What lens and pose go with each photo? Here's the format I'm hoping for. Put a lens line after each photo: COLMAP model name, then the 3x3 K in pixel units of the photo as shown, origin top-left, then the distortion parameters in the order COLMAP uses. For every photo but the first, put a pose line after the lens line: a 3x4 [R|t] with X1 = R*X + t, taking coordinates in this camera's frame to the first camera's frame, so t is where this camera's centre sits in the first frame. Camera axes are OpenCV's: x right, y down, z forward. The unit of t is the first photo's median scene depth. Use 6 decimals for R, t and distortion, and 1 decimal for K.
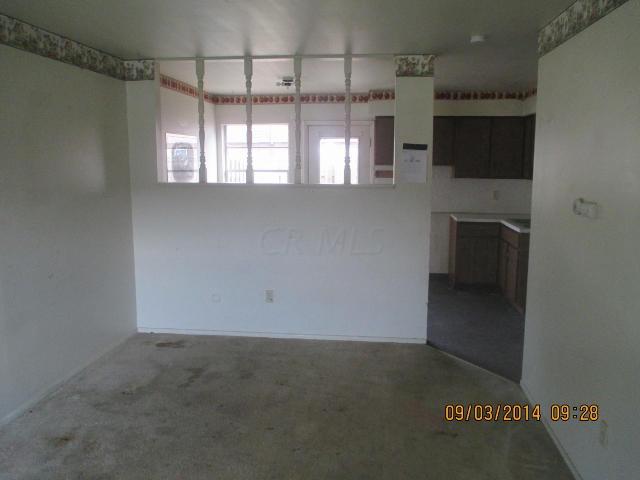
lens RADIAL K [[542.4, 0, 320.0], [0, 542.4, 240.0], [0, 0, 1]] dist [-0.006540, -0.003470]
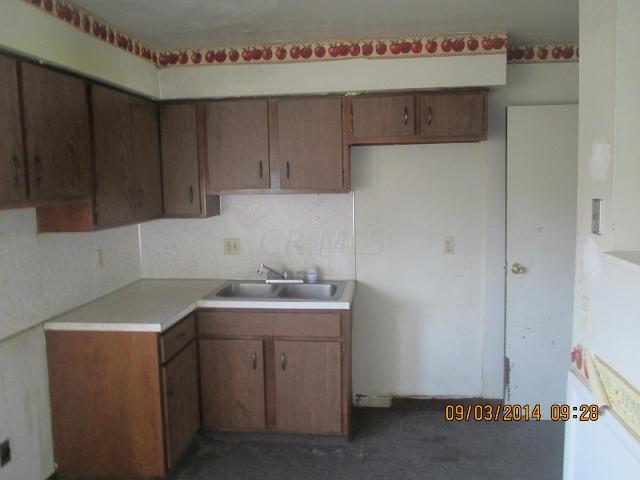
lens RADIAL K [[542.4, 0, 320.0], [0, 542.4, 240.0], [0, 0, 1]] dist [-0.006540, -0.003470]
pose [[0.004144, -0.121720, 0.992556, -0.151580], [0.170392, 0.978135, 0.119241, -0.132914], [-0.985368, 0.168629, 0.024793, 0.855736]]
